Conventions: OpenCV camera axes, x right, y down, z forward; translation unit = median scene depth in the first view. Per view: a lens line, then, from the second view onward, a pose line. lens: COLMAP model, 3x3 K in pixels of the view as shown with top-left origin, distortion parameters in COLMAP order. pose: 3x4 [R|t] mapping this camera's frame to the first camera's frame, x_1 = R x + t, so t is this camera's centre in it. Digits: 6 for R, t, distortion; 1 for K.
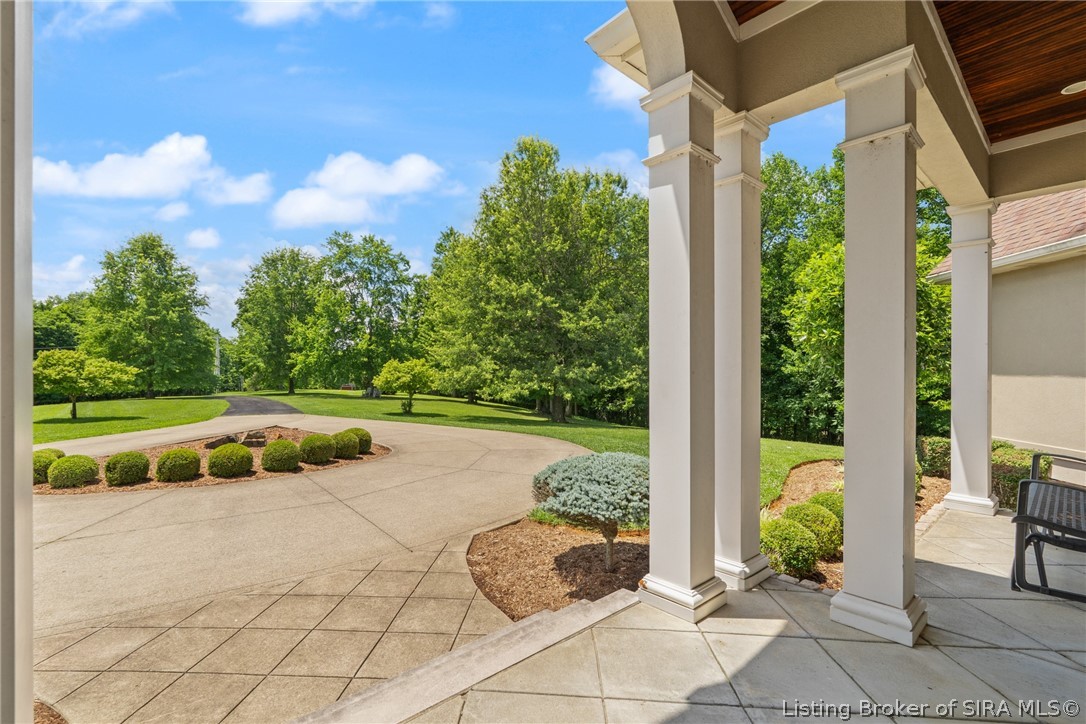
lens RADIAL K [[479.1, 0, 545.6], [0, 479.1, 363.4], [0, 0, 1]] dist [0.000093, -0.000060]
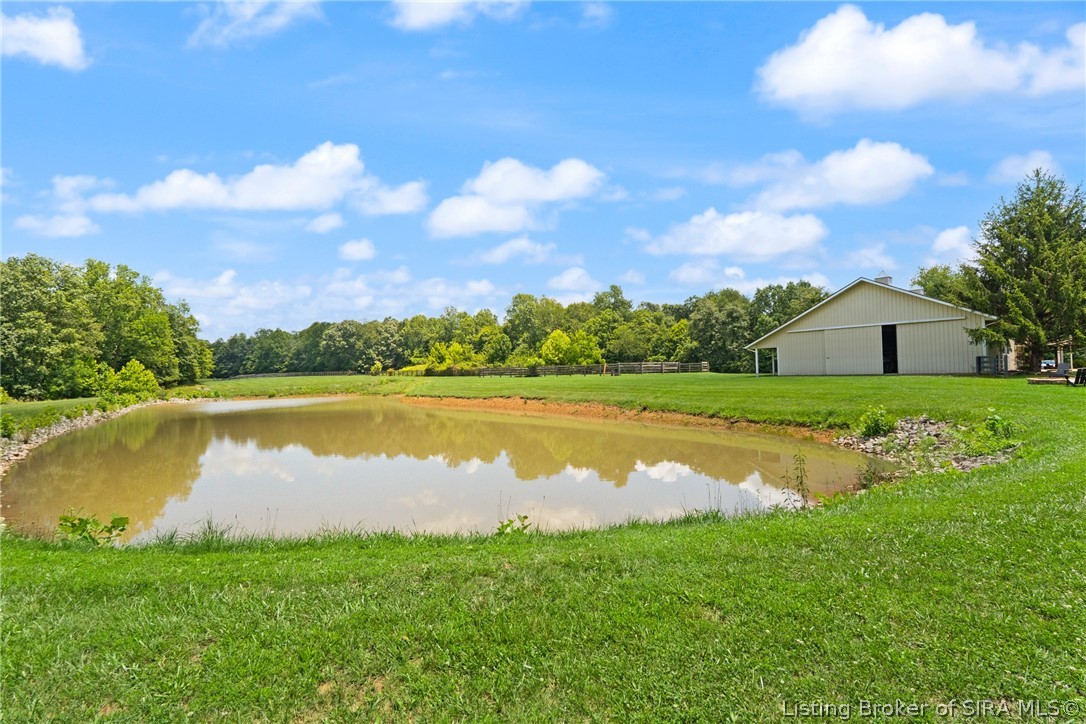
lens RADIAL K [[479.1, 0, 538.2], [0, 479.1, 362.8], [0, 0, 1]] dist [0.000093, -0.000060]
pose [[0.999791, -0.020460, 0.000355, -0.354242], [0.020461, 0.999788, -0.002456, -0.022824], [-0.000305, 0.002463, 0.999997, 0.030510]]
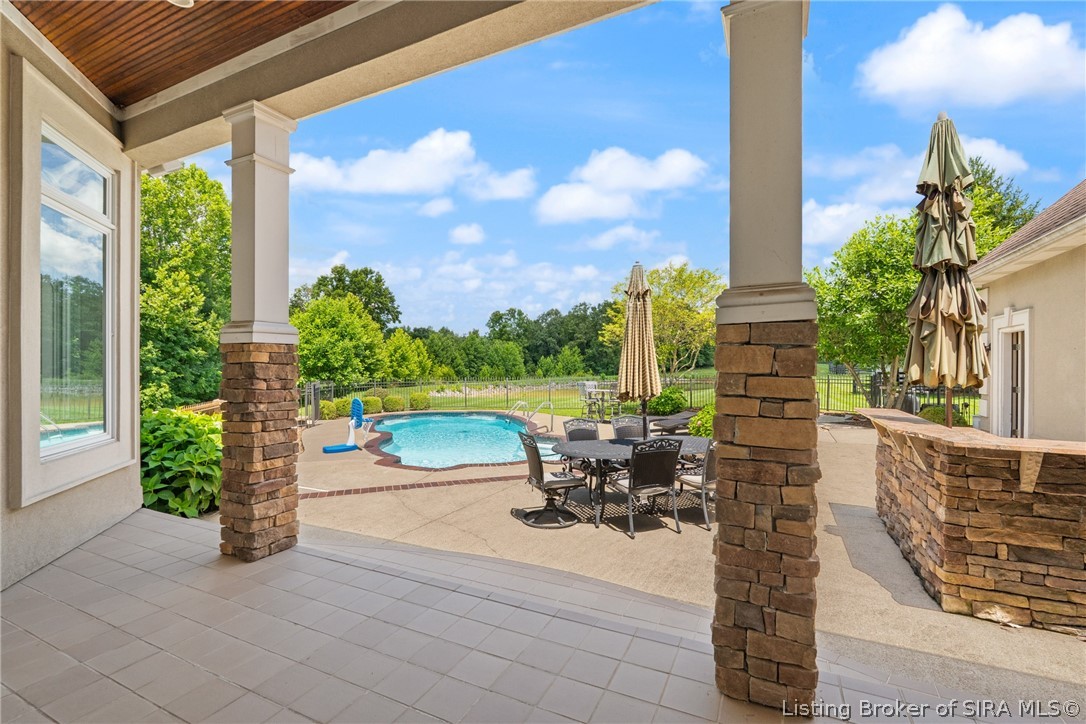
lens RADIAL K [[479.1, 0, 538.7], [0, 479.1, 364.7], [0, 0, 1]] dist [0.000093, -0.000060]
pose [[0.999995, -0.002991, 0.000543, -0.567582], [0.002990, 0.999994, 0.001736, 0.010346], [-0.000548, -0.001735, 0.999998, -0.000491]]
